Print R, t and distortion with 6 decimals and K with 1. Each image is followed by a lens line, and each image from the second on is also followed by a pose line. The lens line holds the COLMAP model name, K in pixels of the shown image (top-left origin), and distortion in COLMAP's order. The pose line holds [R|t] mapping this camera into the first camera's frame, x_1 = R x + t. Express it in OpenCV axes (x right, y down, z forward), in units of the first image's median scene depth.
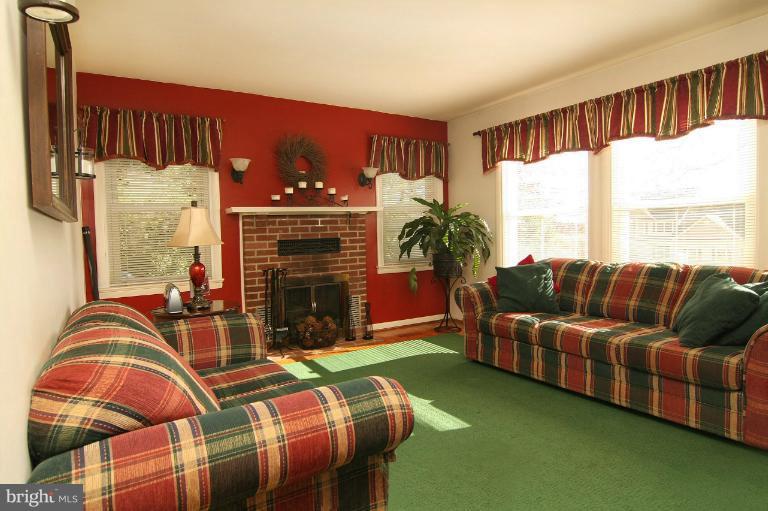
lens RADIAL K [[465.3, 0, 393.5], [0, 465.3, 252.7], [0, 0, 1]] dist [-0.004784, -0.000294]
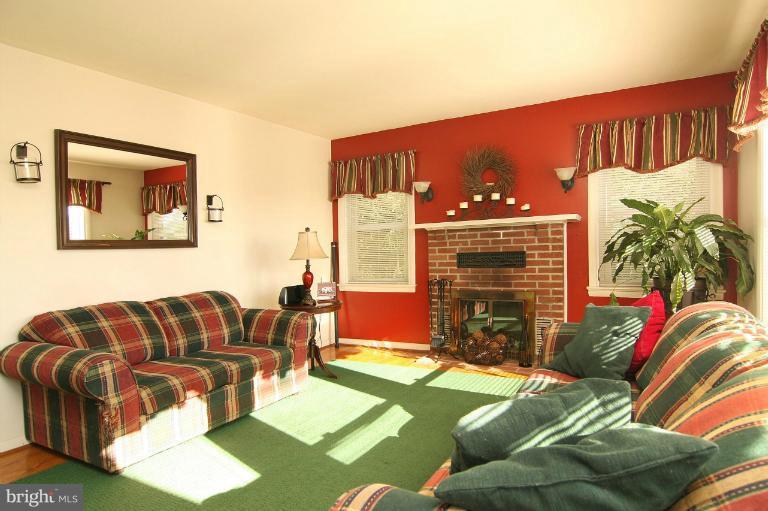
lens RADIAL K [[465.3, 0, 393.5], [0, 465.3, 252.7], [0, 0, 1]] dist [-0.004784, -0.000294]
pose [[0.453289, 0.029390, -0.890879, 0.597502], [-0.020550, 0.999535, 0.022518, -0.046224], [0.891127, 0.008101, 0.453682, 0.376295]]
